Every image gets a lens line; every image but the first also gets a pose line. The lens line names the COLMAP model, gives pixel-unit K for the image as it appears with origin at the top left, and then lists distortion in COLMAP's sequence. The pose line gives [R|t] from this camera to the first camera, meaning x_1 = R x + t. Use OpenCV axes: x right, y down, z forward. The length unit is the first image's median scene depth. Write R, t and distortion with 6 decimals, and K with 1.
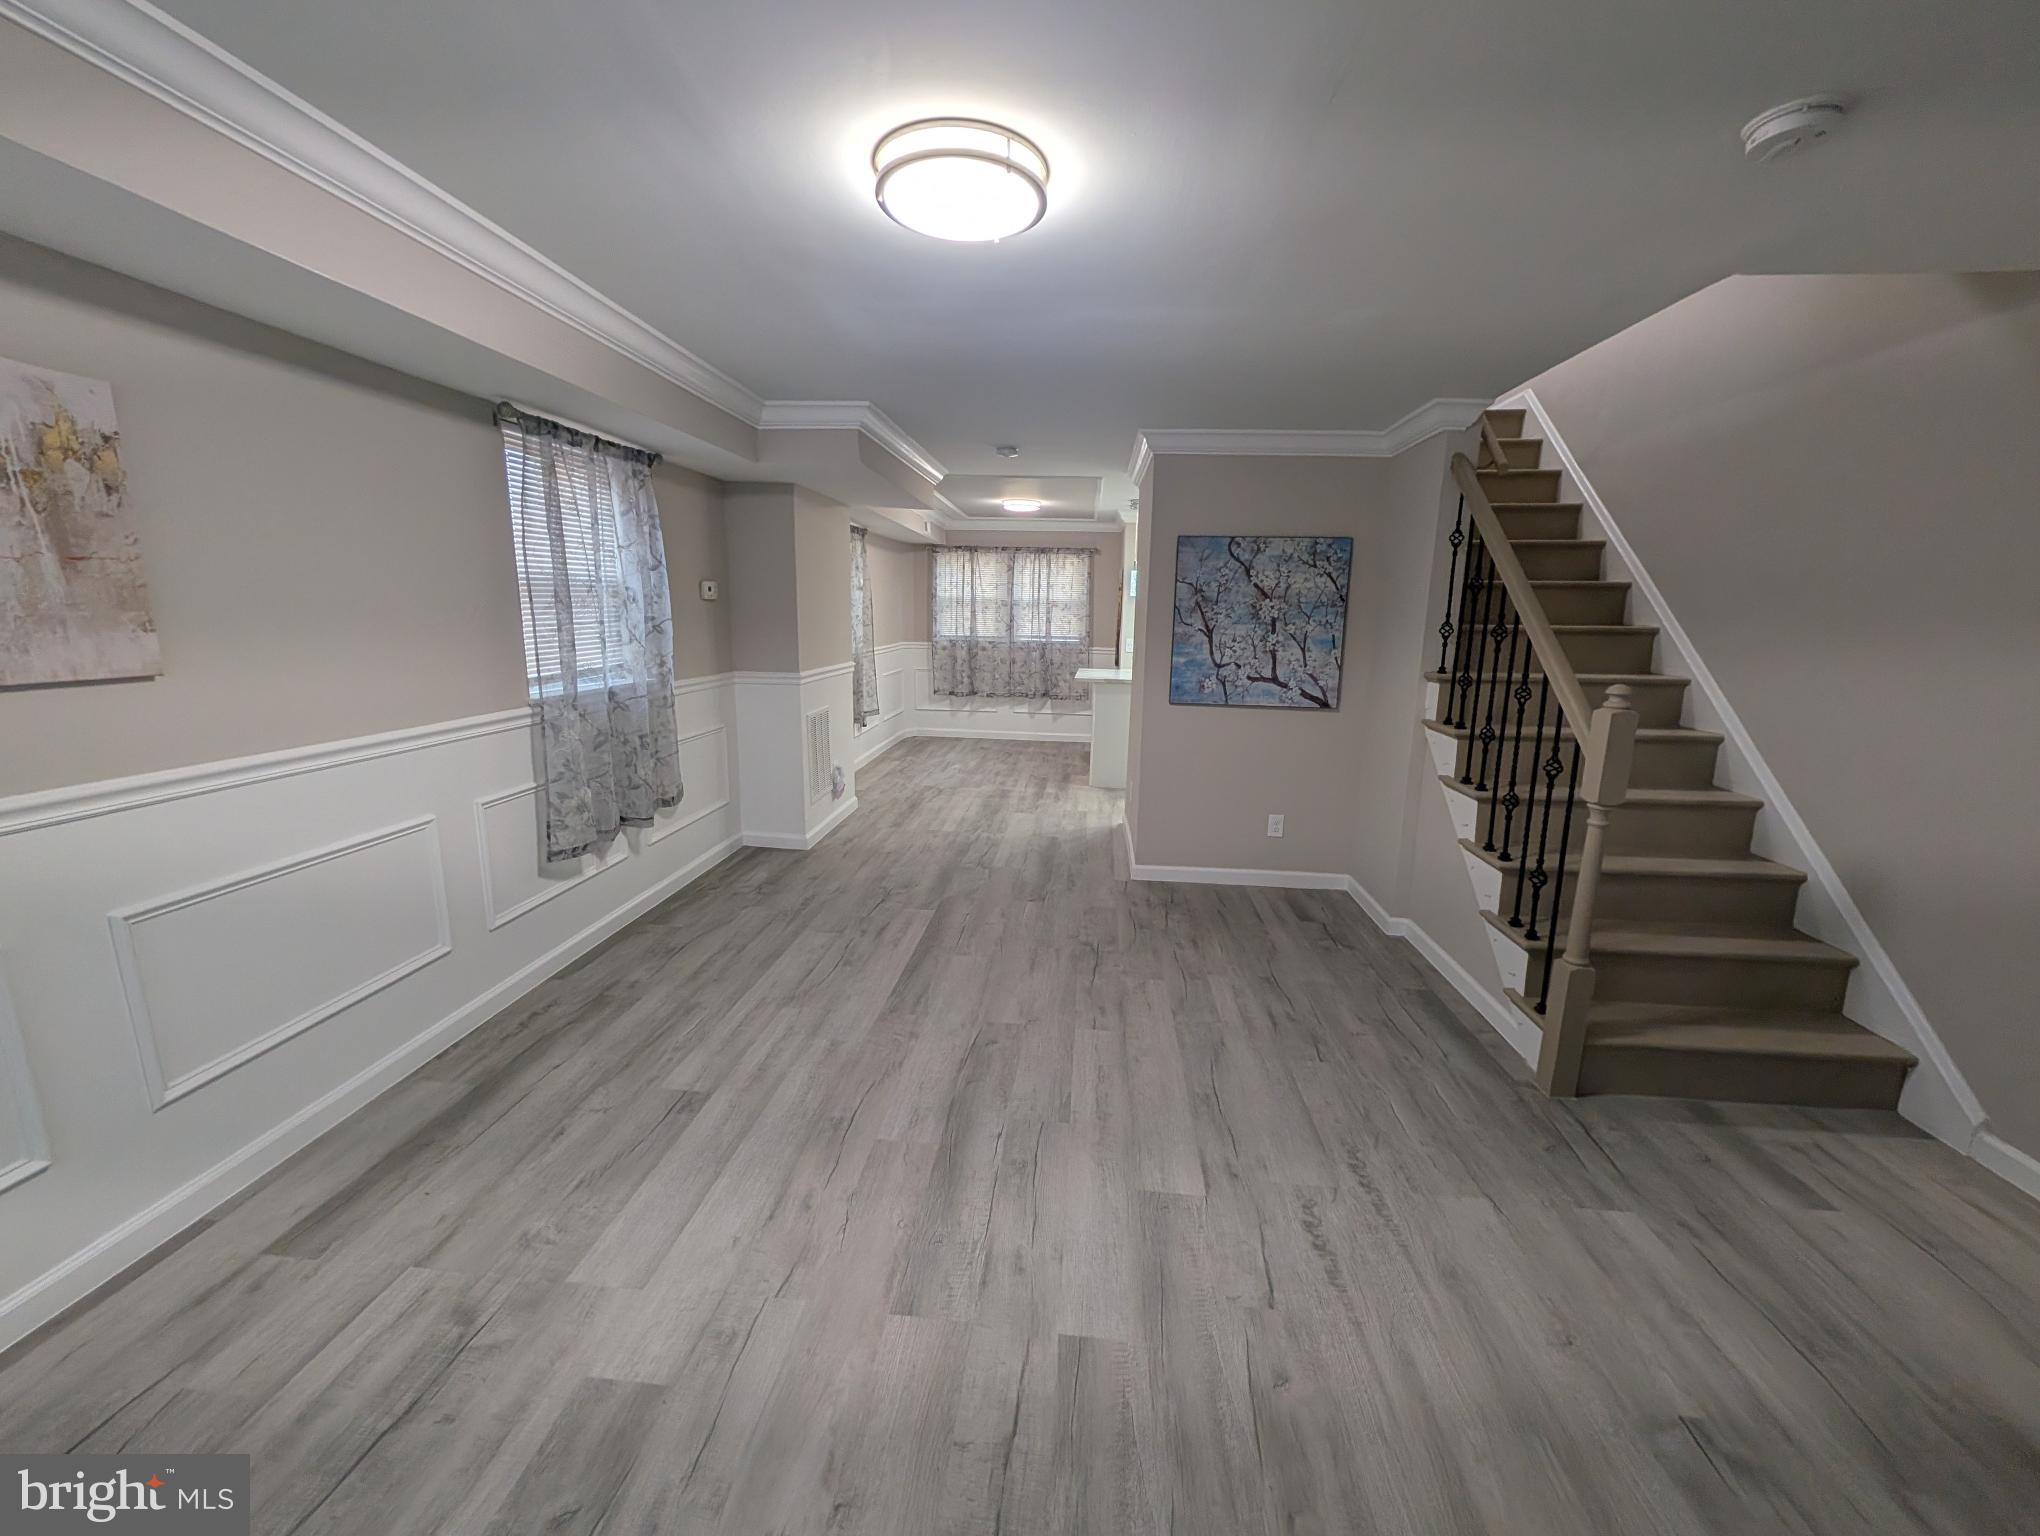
lens RADIAL K [[784.4, 0, 1026.9], [0, 784.4, 755.7], [0, 0, 1]] dist [0.001843, -0.000553]
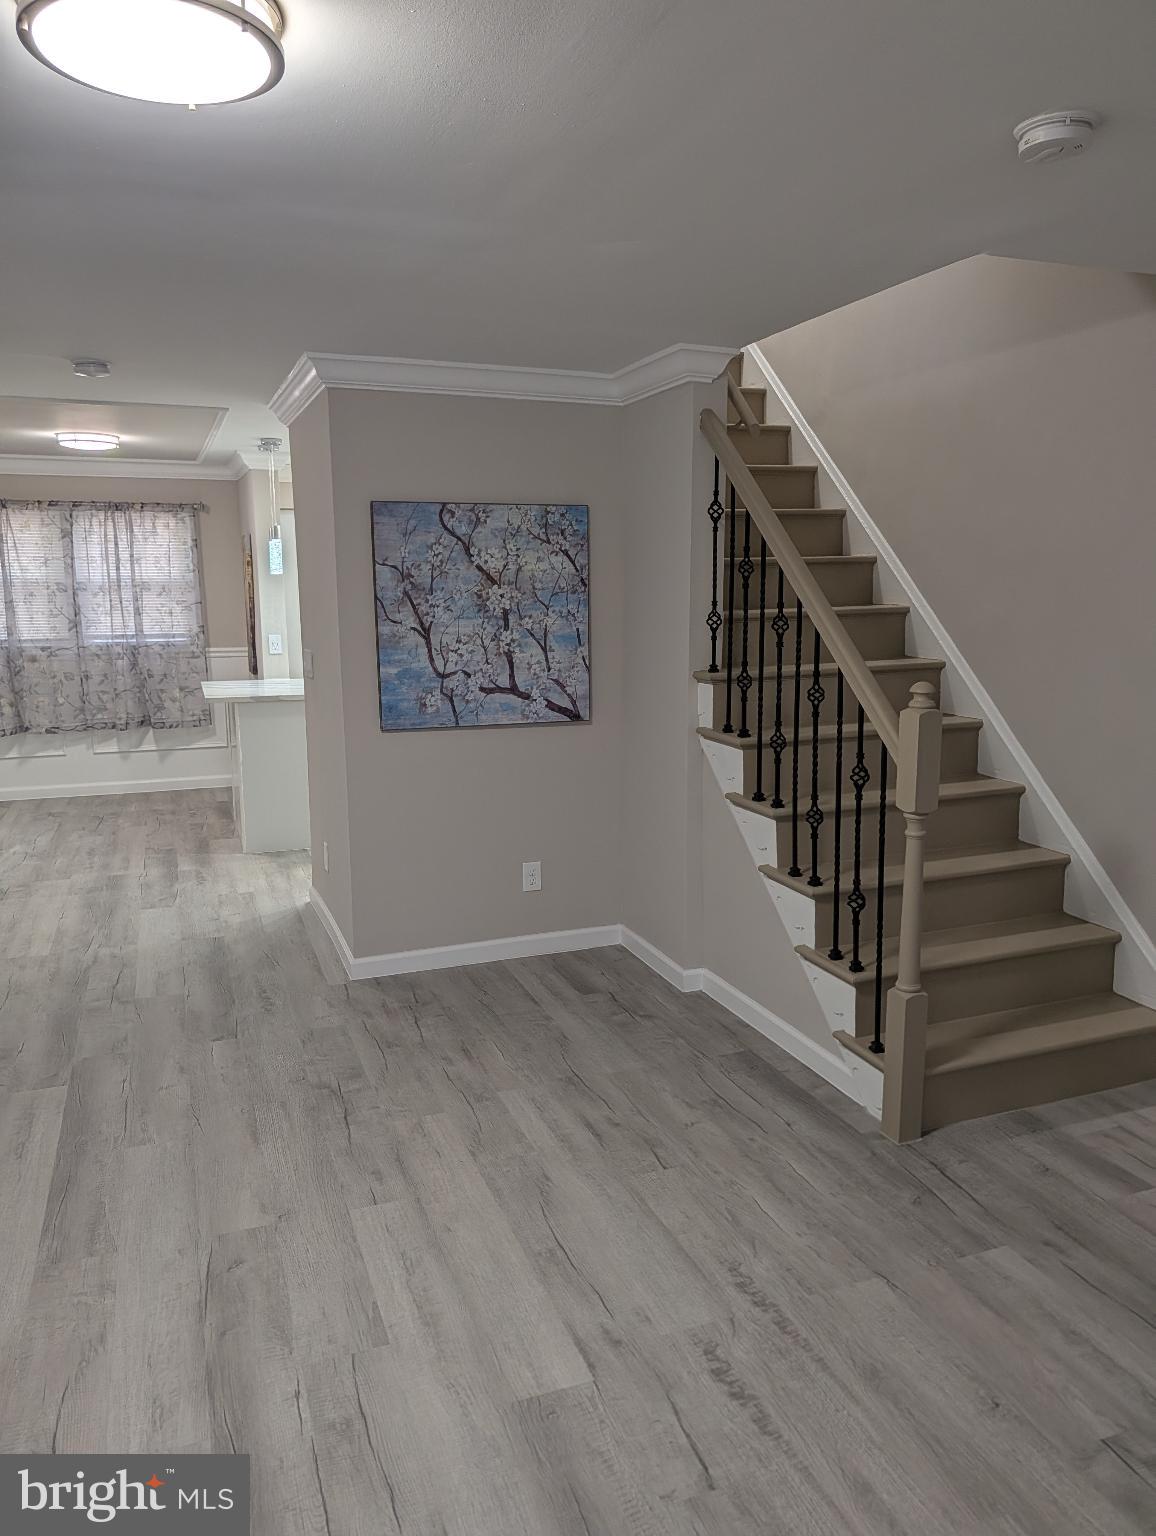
lens RADIAL K [[1099.5, 0, 579.3], [0, 1099.5, 769.0], [0, 0, 1]] dist [0.015779, -0.015089]
pose [[0.900568, -0.099279, 0.423227, -0.123726], [0.103652, 0.994532, 0.012736, -0.035742], [-0.422177, 0.032399, 0.905934, 0.001119]]
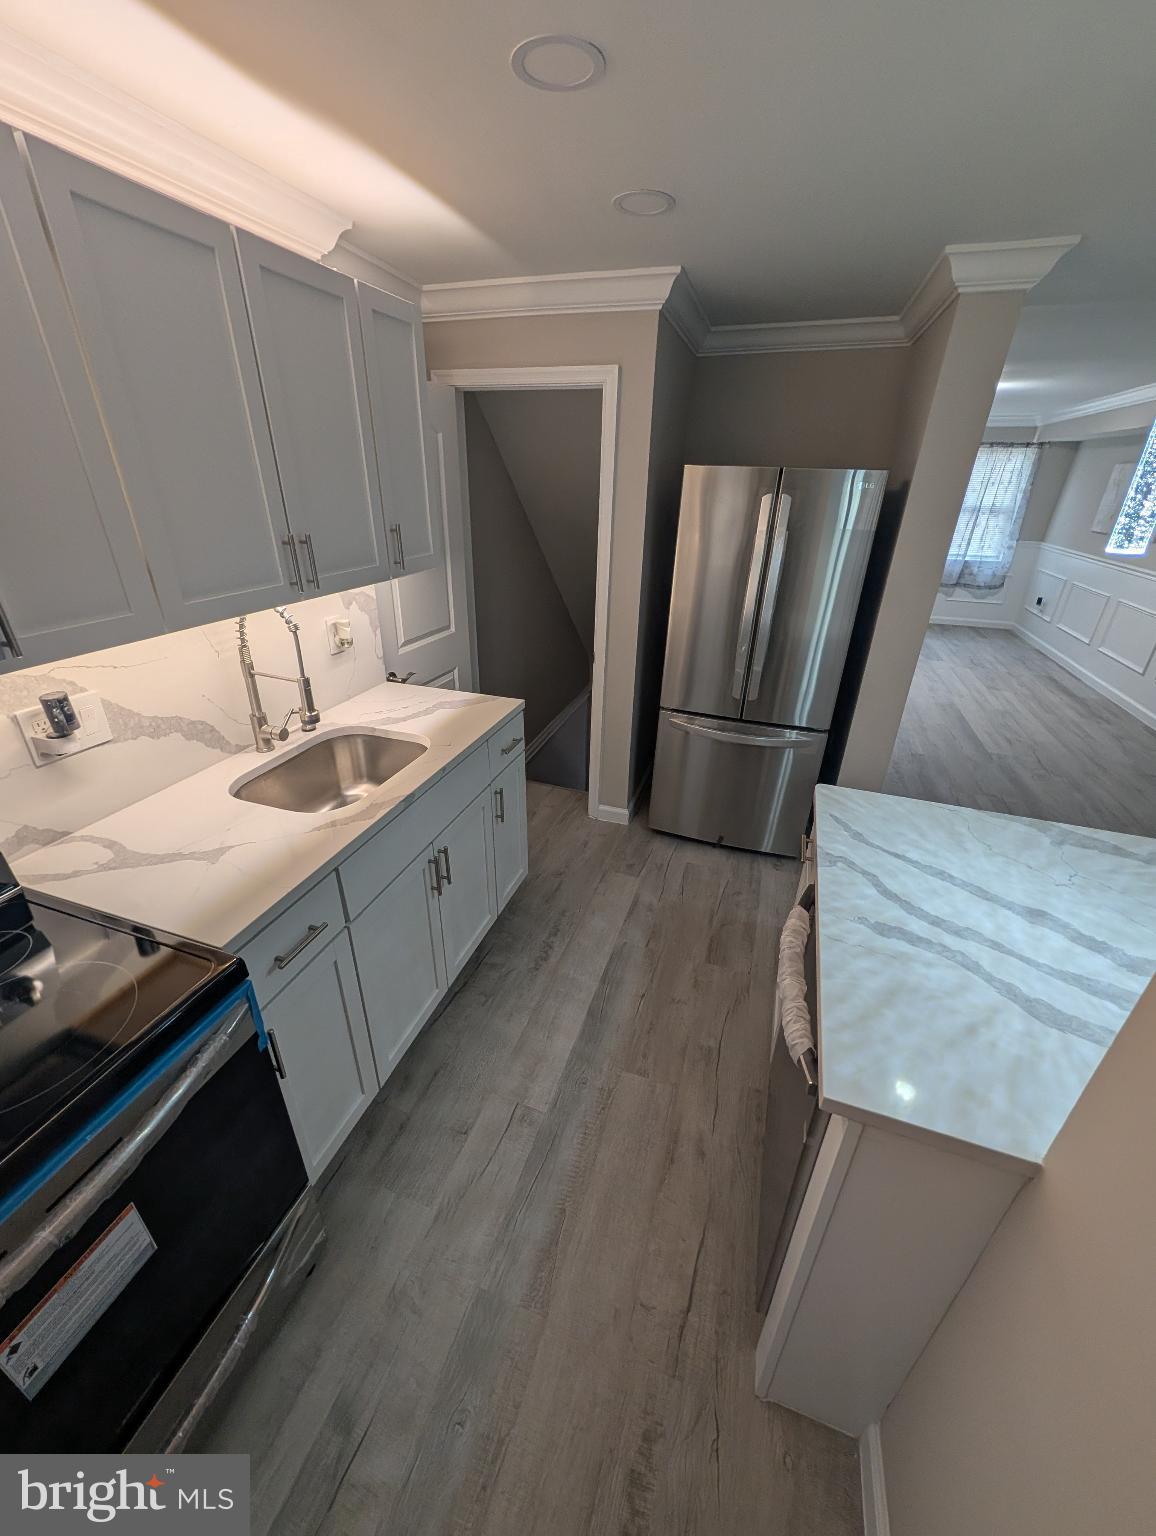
lens RADIAL K [[590.6, 0, 575.7], [0, 590.6, 762.0], [0, 0, 1]] dist [0.001843, -0.000553]
pose [[-0.969991, -0.143974, 0.195931, 0.513053], [0.002054, 0.800953, 0.598724, -0.559311], [-0.243132, 0.581159, -0.776621, 2.609748]]
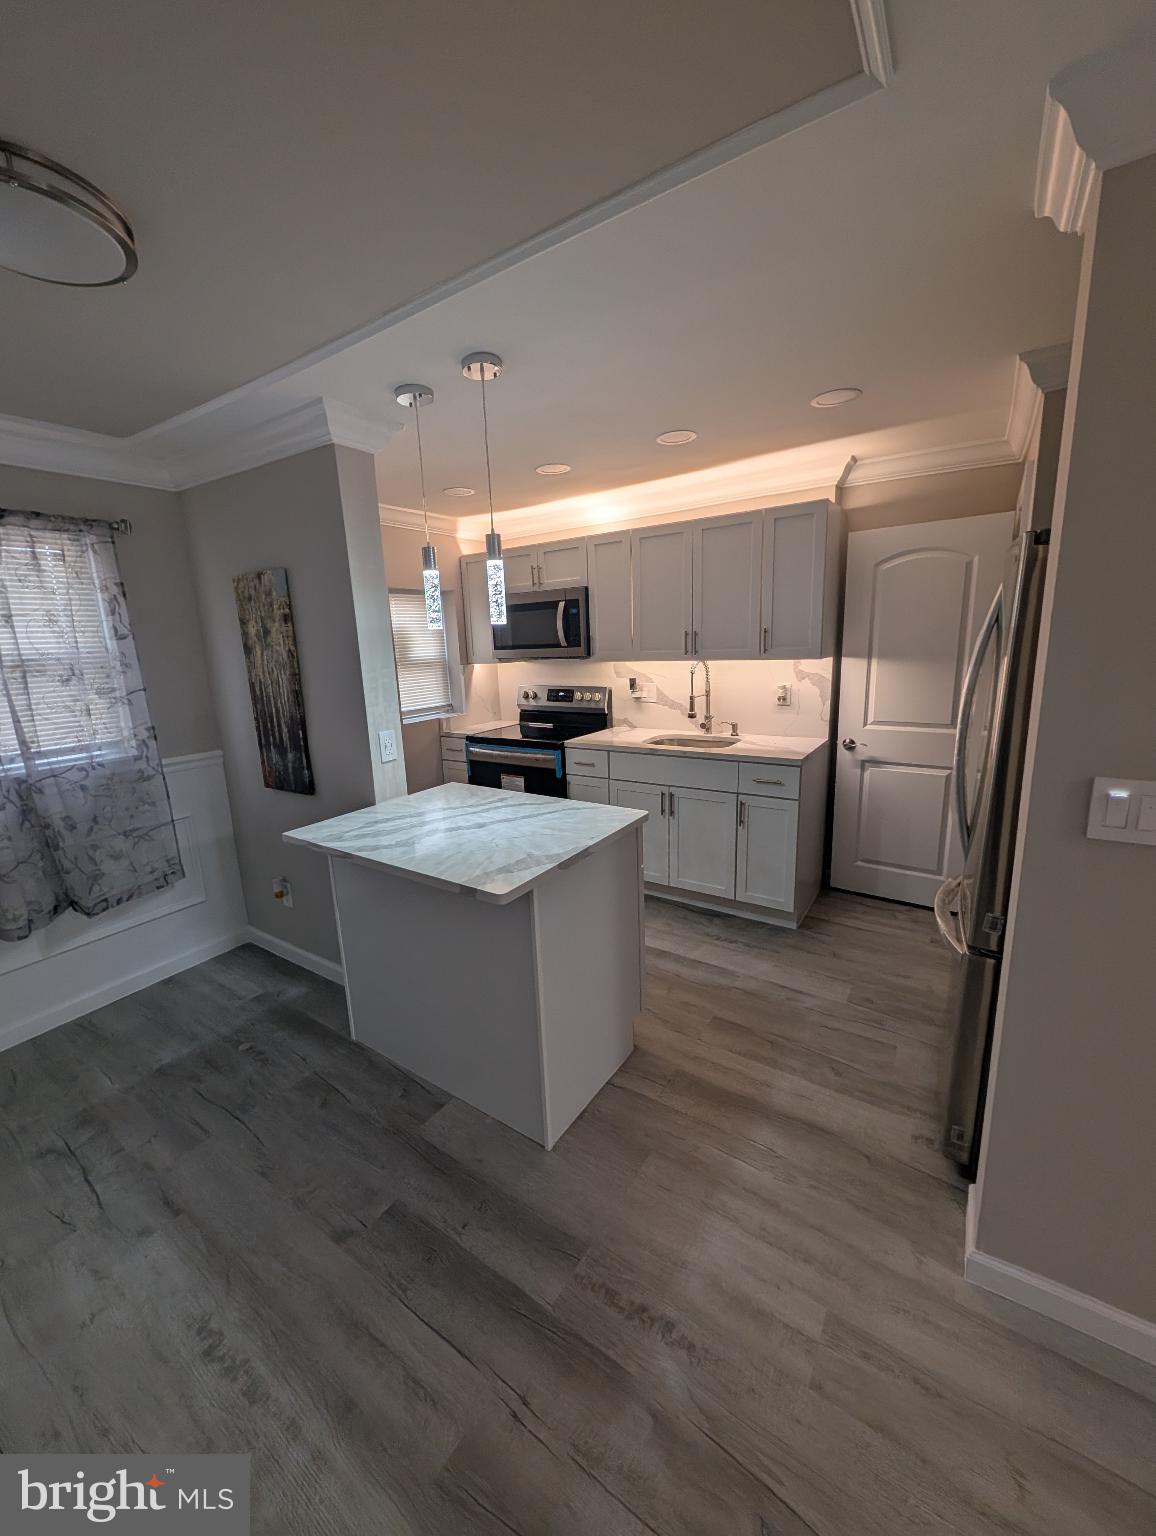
lens RADIAL K [[590.6, 0, 575.5], [0, 590.6, 757.8], [0, 0, 1]] dist [0.001843, -0.000553]
pose [[0.476922, -0.220454, 0.850850, -0.240787], [0.214041, 0.968023, 0.130838, -0.379601], [-0.852486, 0.119717, 0.508857, 1.830285]]
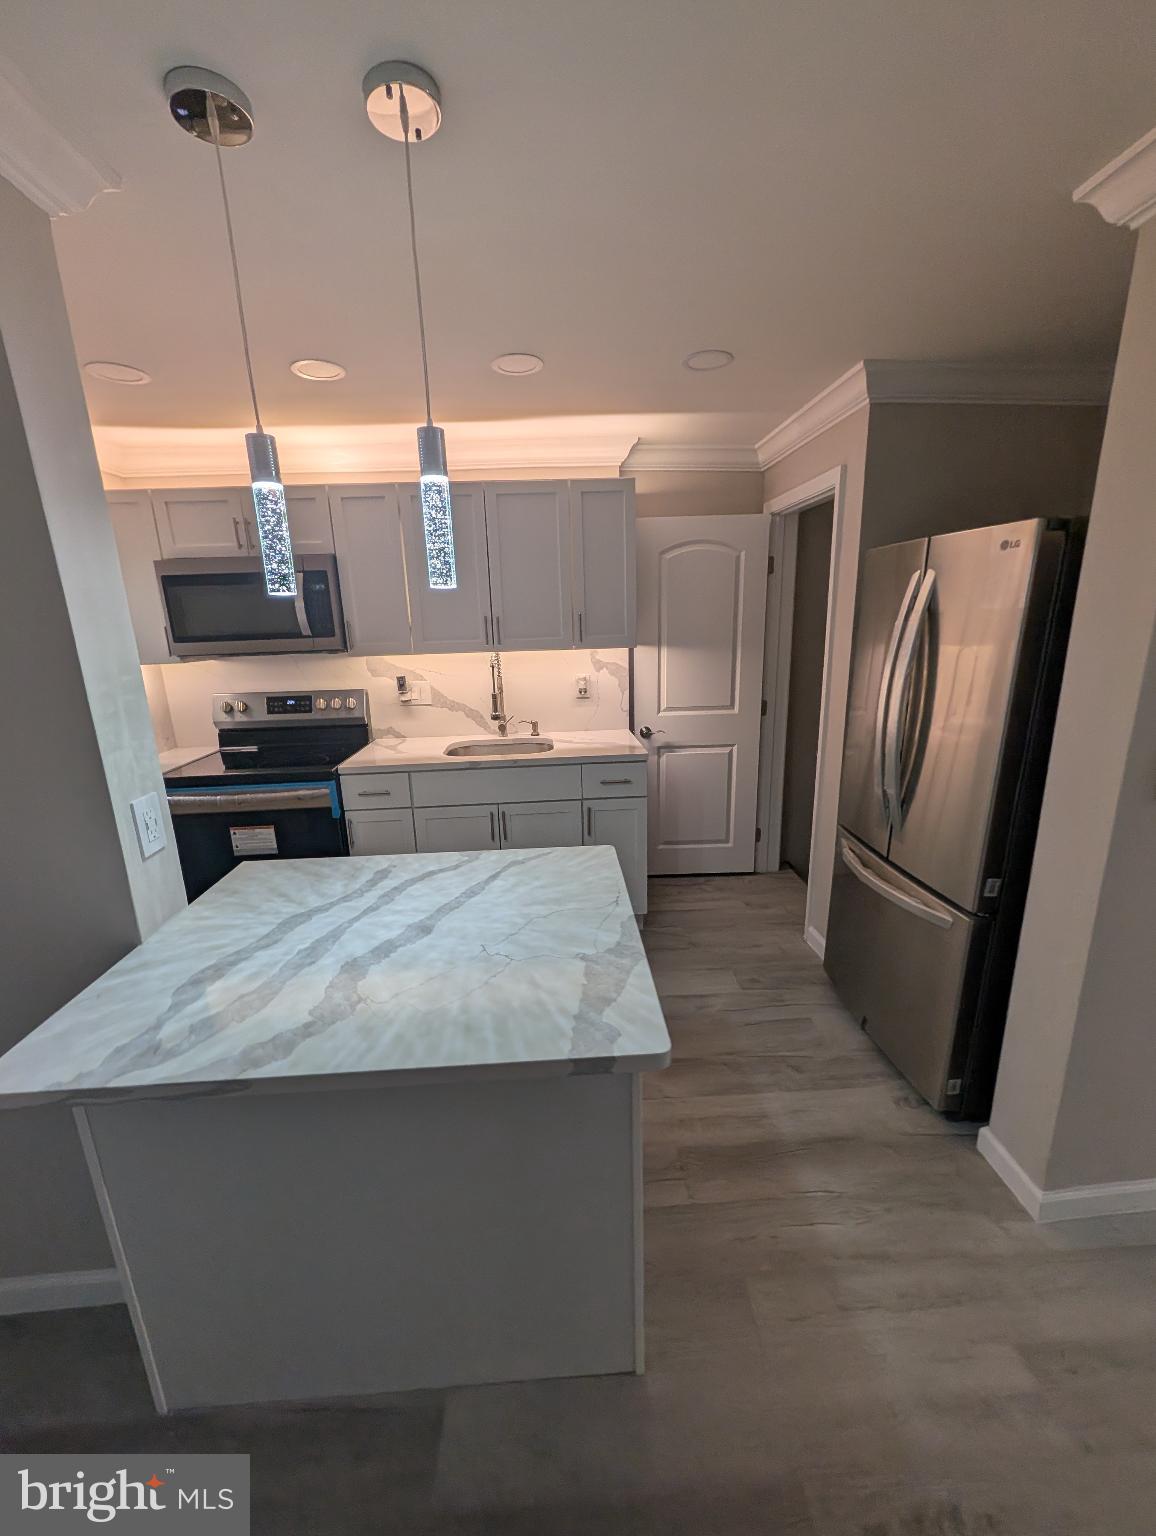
lens RADIAL K [[590.6, 0, 573.9], [0, 590.6, 760.9], [0, 0, 1]] dist [0.001843, -0.000553]
pose [[-0.145667, -0.254189, 0.956122, -0.103872], [0.209646, 0.936552, 0.280926, -0.439591], [-0.966866, 0.241369, -0.083135, 2.187980]]
